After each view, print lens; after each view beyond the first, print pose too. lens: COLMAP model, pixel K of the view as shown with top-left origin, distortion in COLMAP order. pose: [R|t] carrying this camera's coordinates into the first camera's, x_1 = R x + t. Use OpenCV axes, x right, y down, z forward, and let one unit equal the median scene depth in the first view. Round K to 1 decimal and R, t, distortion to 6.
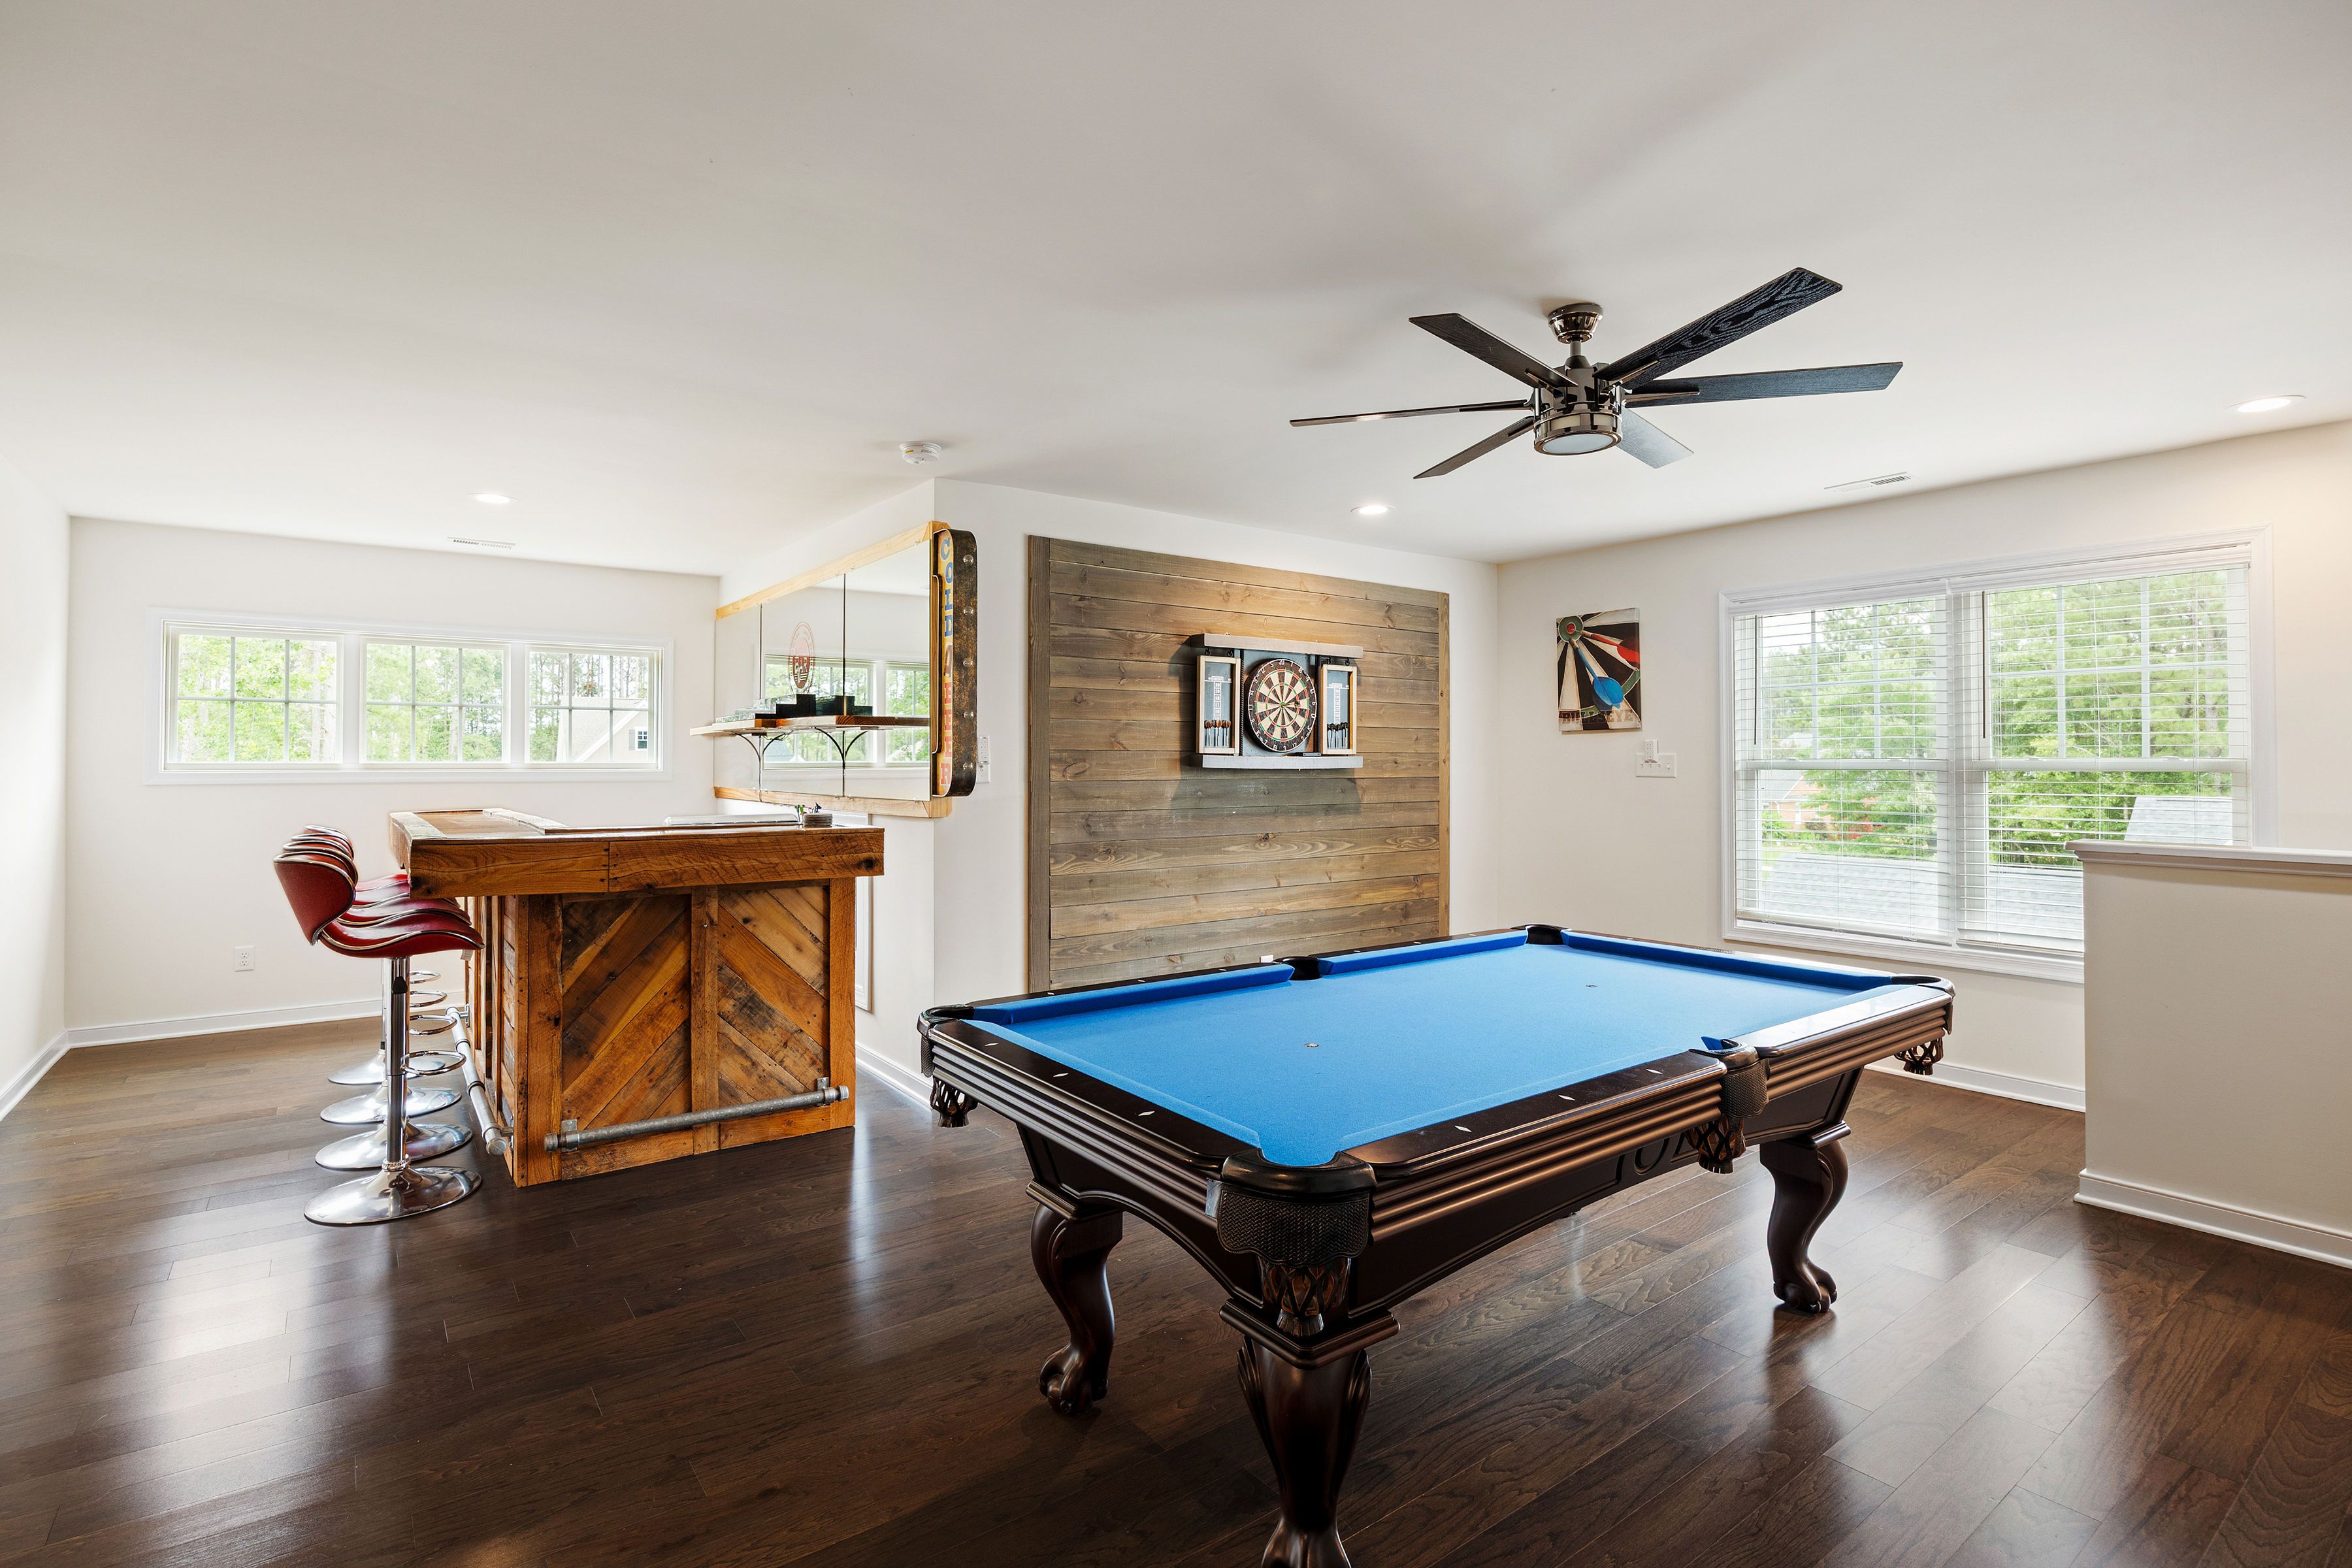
lens RADIAL K [[1157.4, 0, 1179.2], [0, 1157.4, 750.6], [0, 0, 1]] dist [-0.001186, 0.000239]
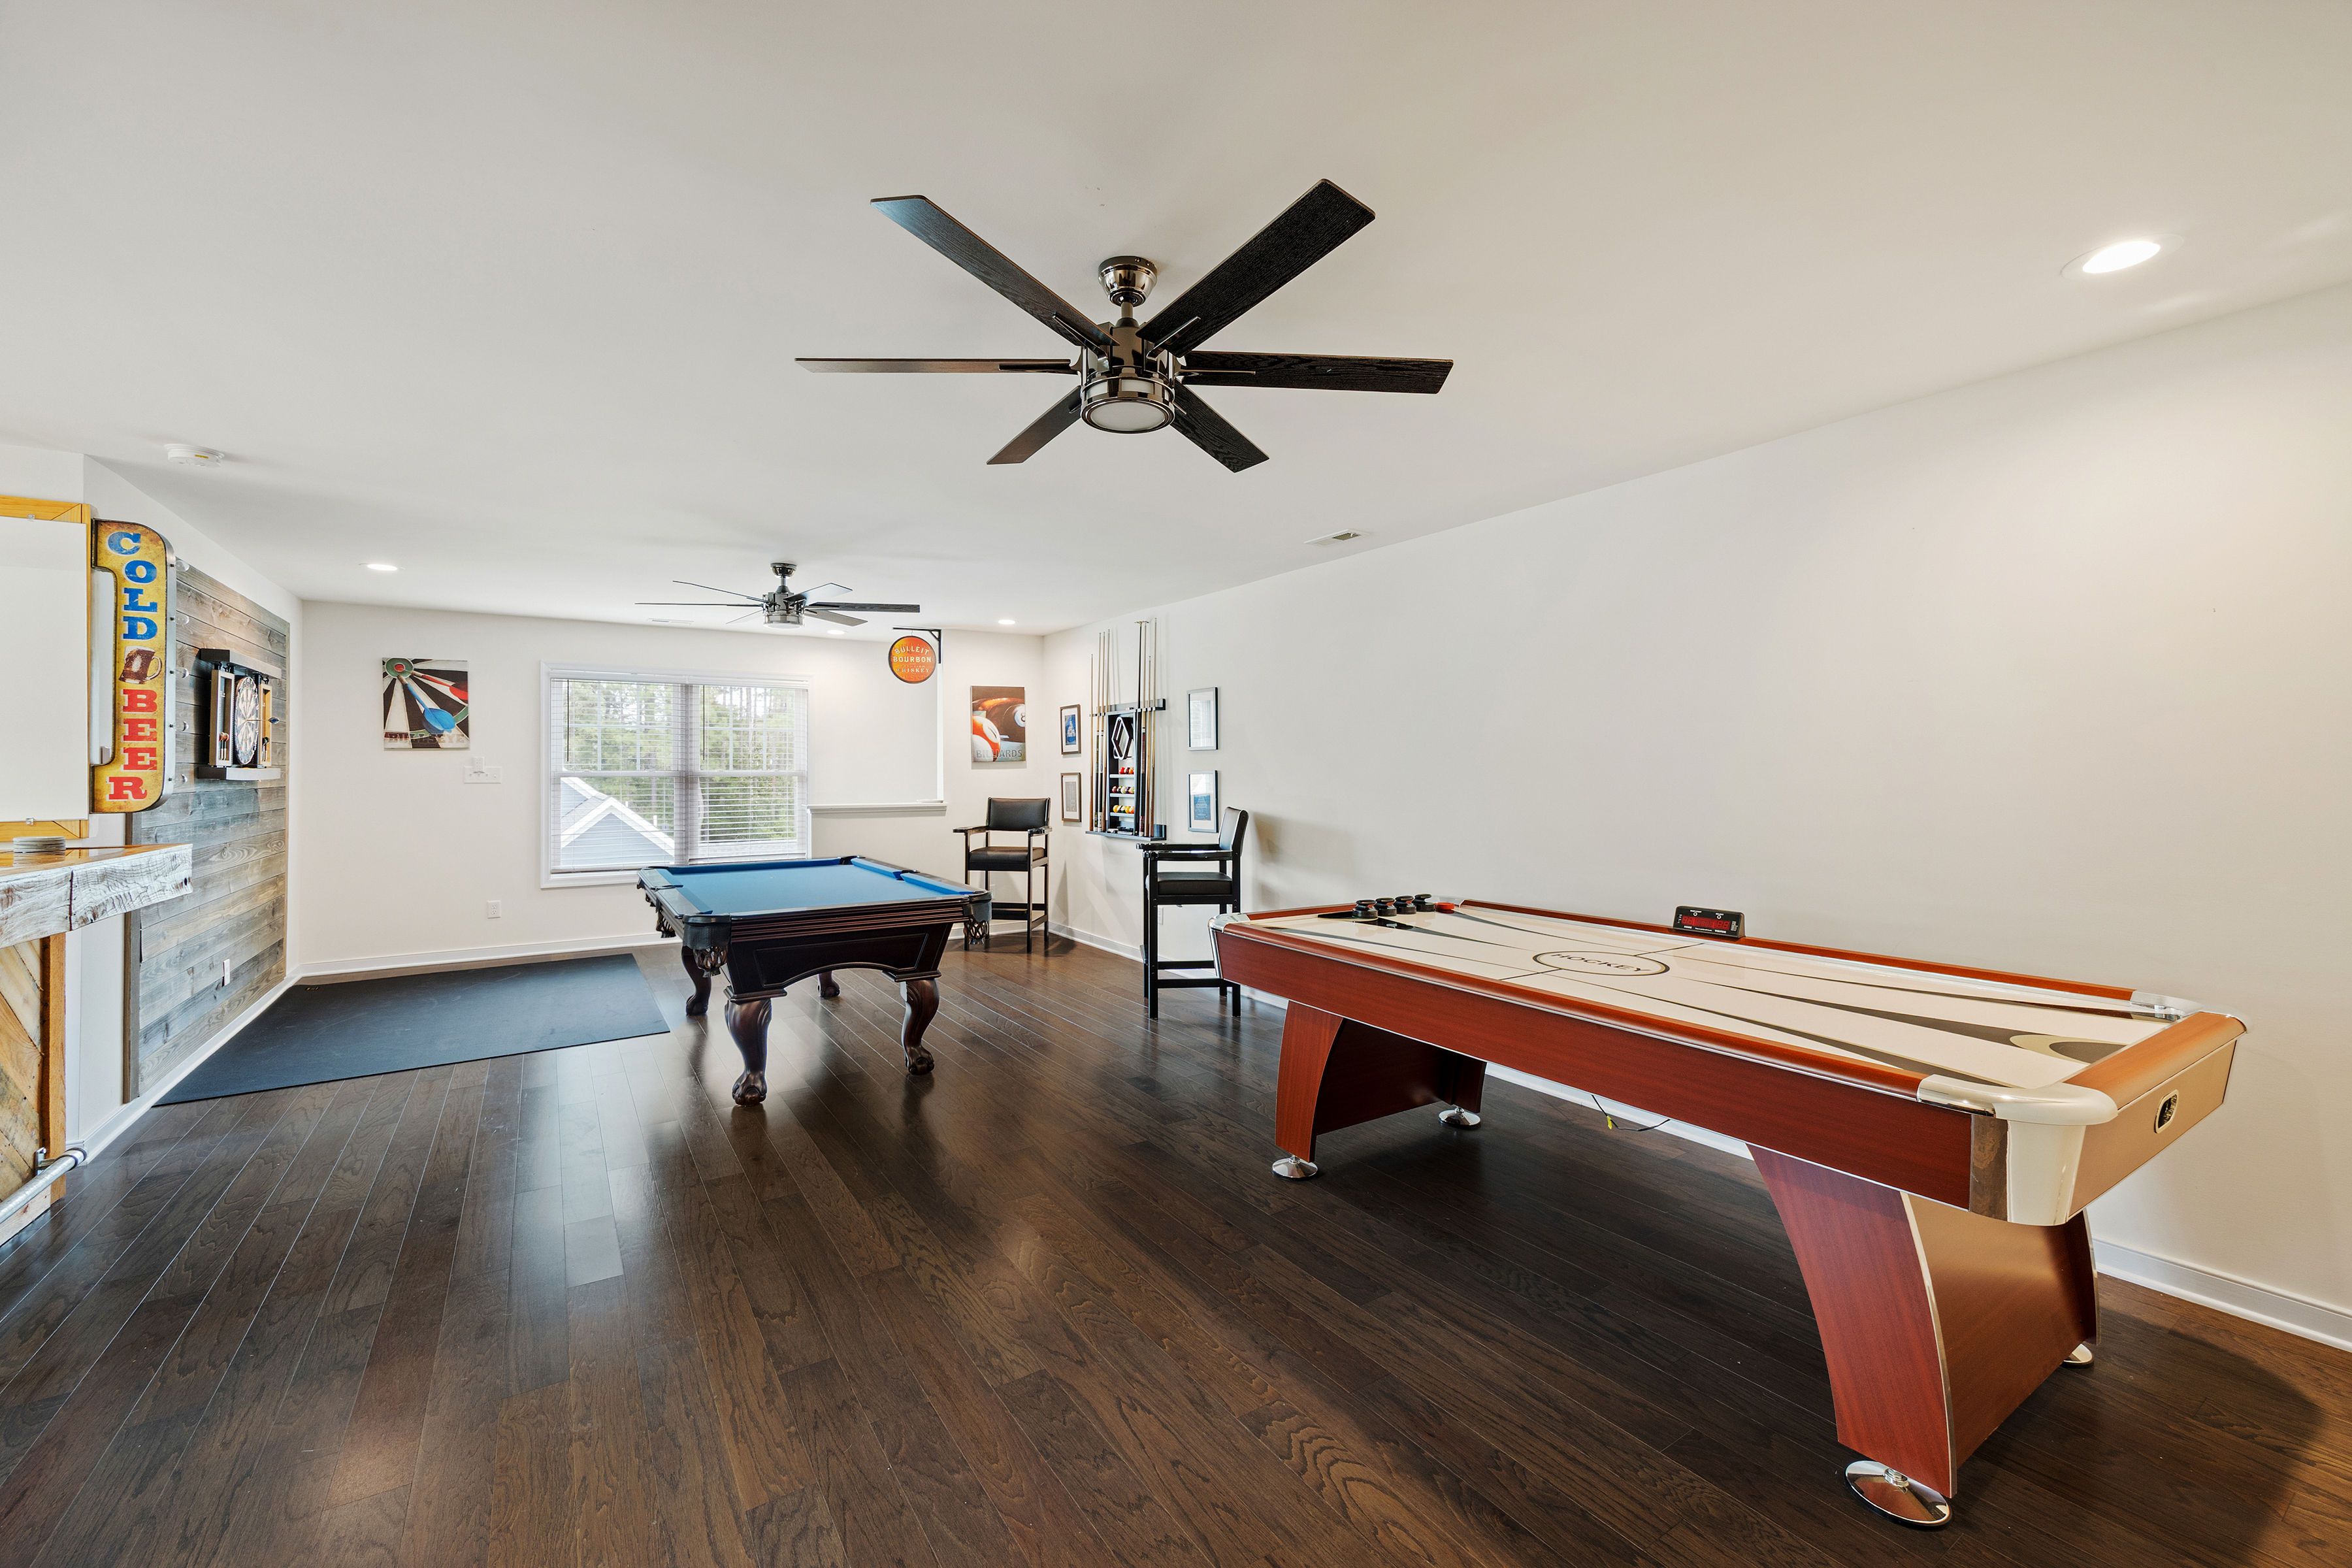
lens RADIAL K [[963.8, 0, 1181.8], [0, 963.8, 755.8], [0, 0, 1]] dist [0.007545, -0.000888]
pose [[0.047318, 0.013751, 0.998785, -0.704828], [-0.007667, 0.999881, -0.013403, -0.001340], [-0.998850, -0.007024, 0.047418, 0.095722]]
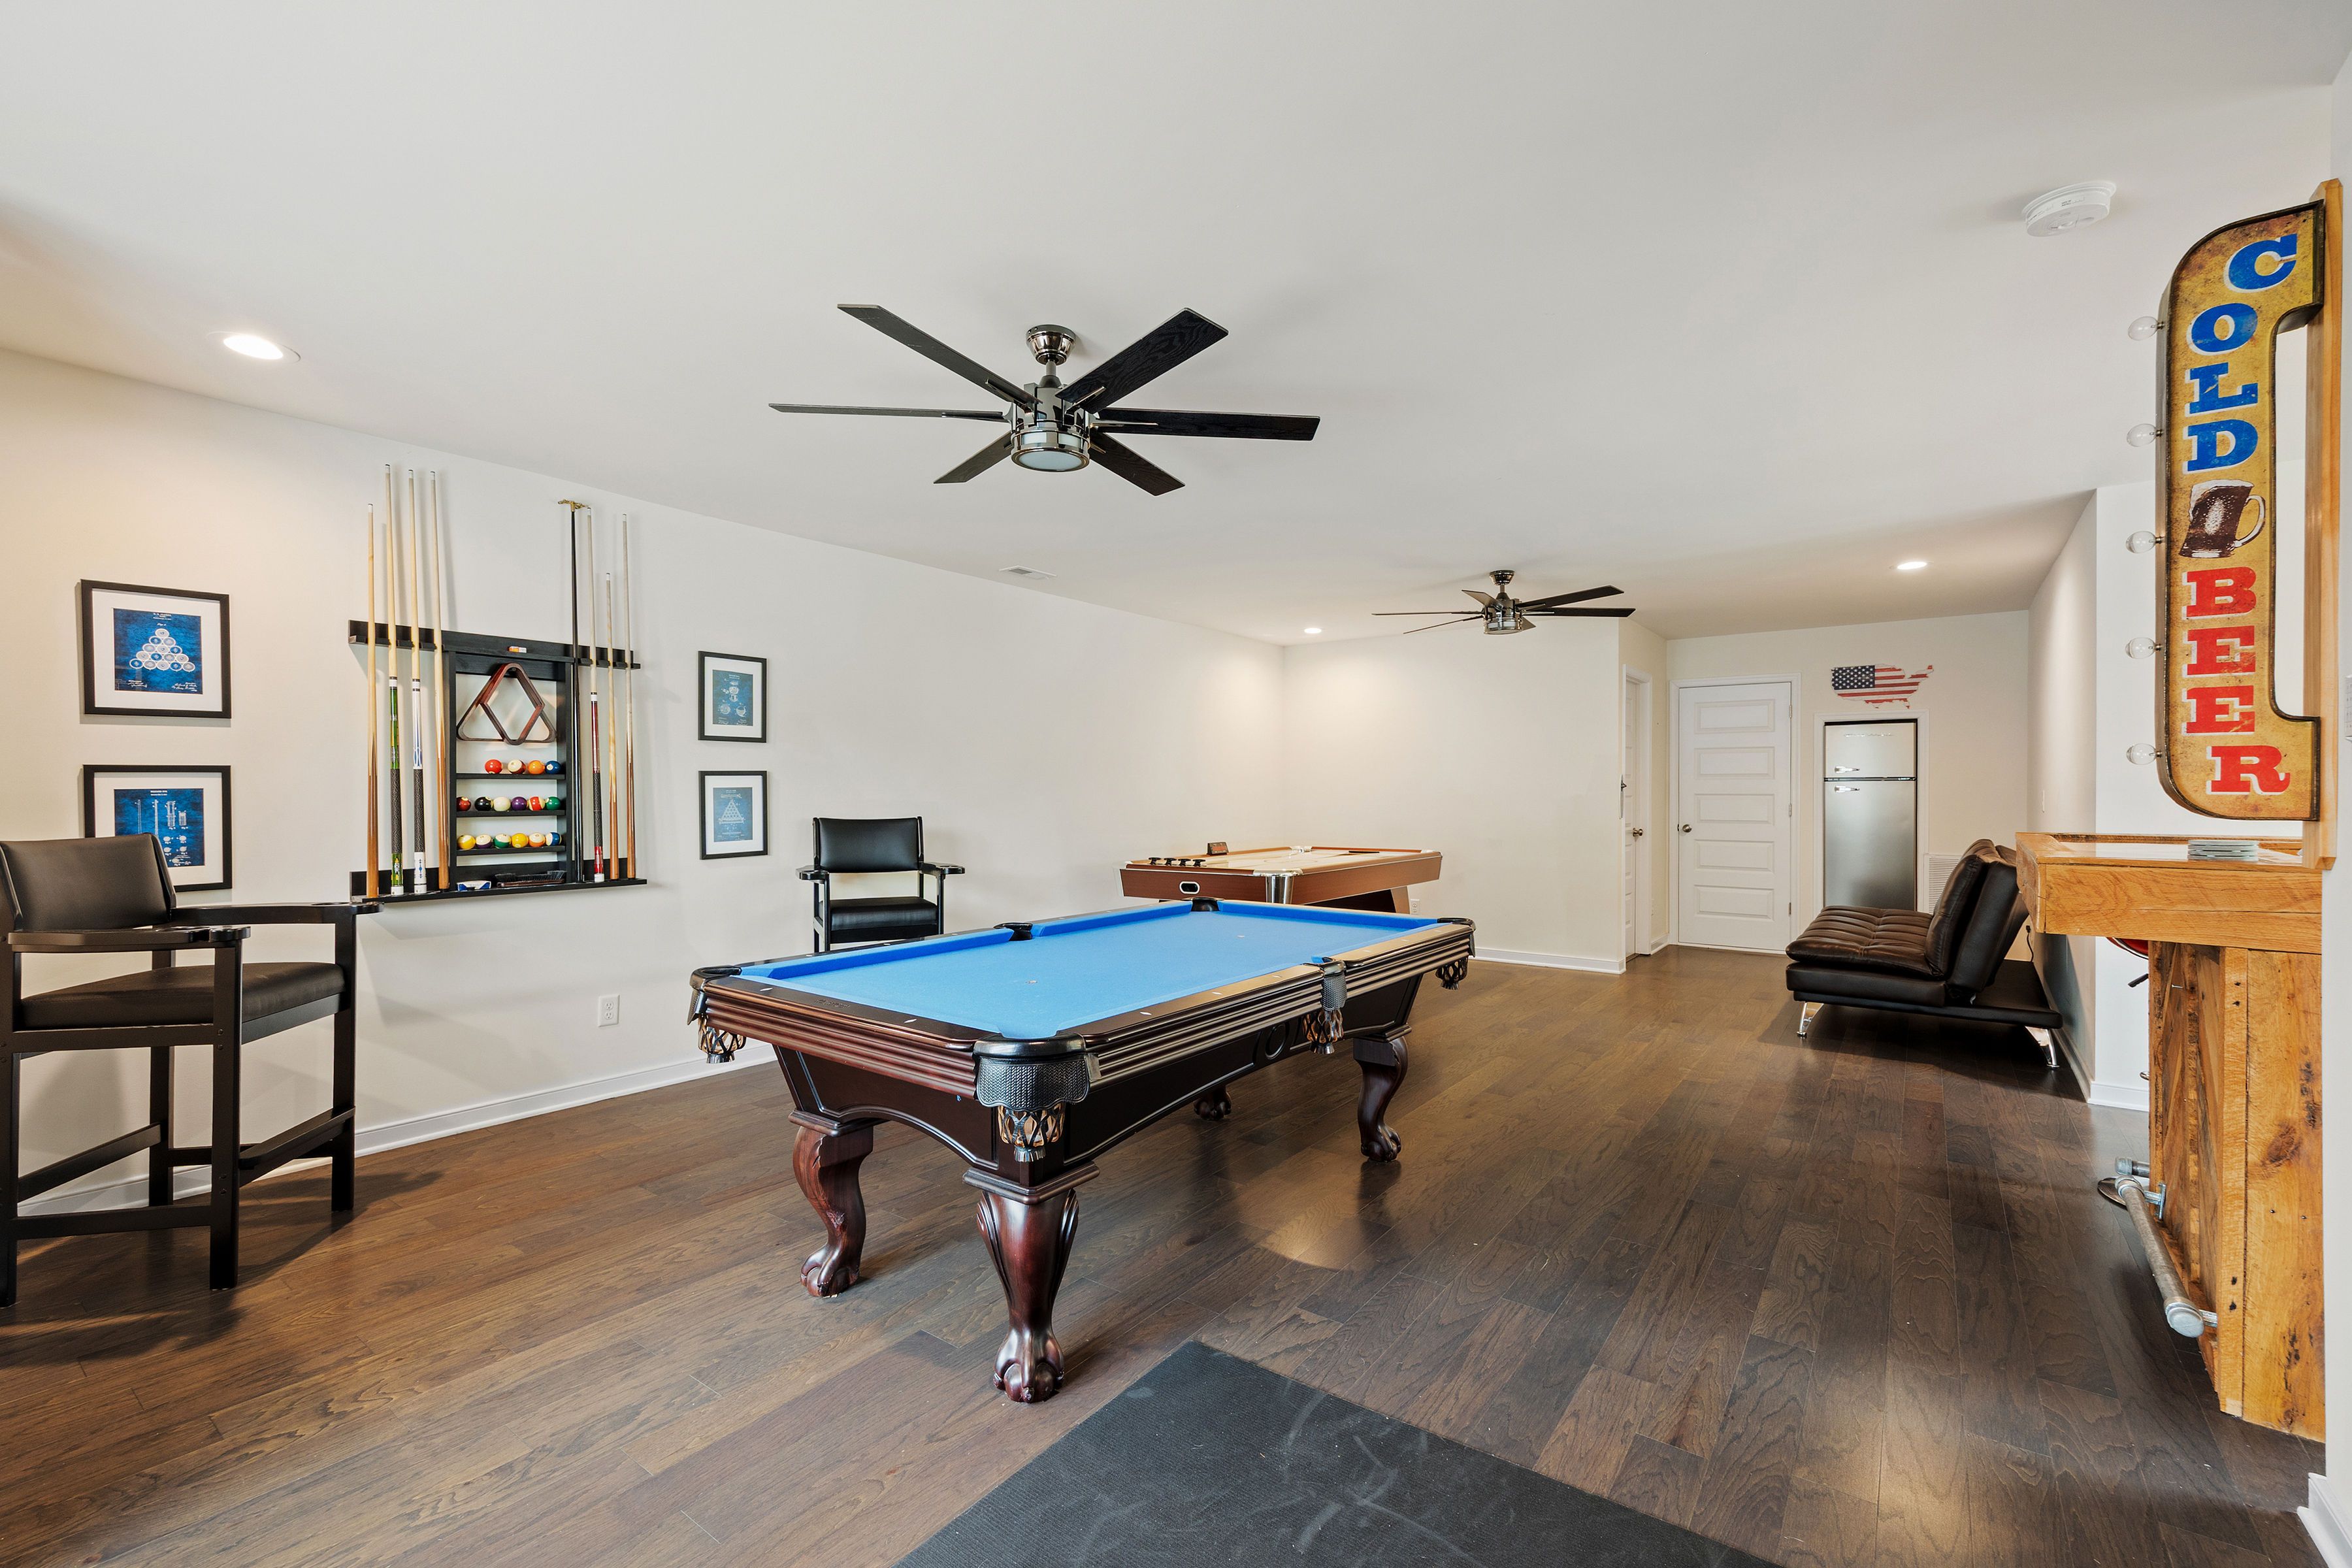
lens RADIAL K [[963.8, 0, 1198.0], [0, 963.8, 789.0], [0, 0, 1]] dist [0.007545, -0.000888]
pose [[-0.953990, -0.001701, -0.299834, 0.209913], [0.002119, 0.999921, -0.012416, 0.023894], [0.299831, -0.012480, -0.953911, 0.919576]]
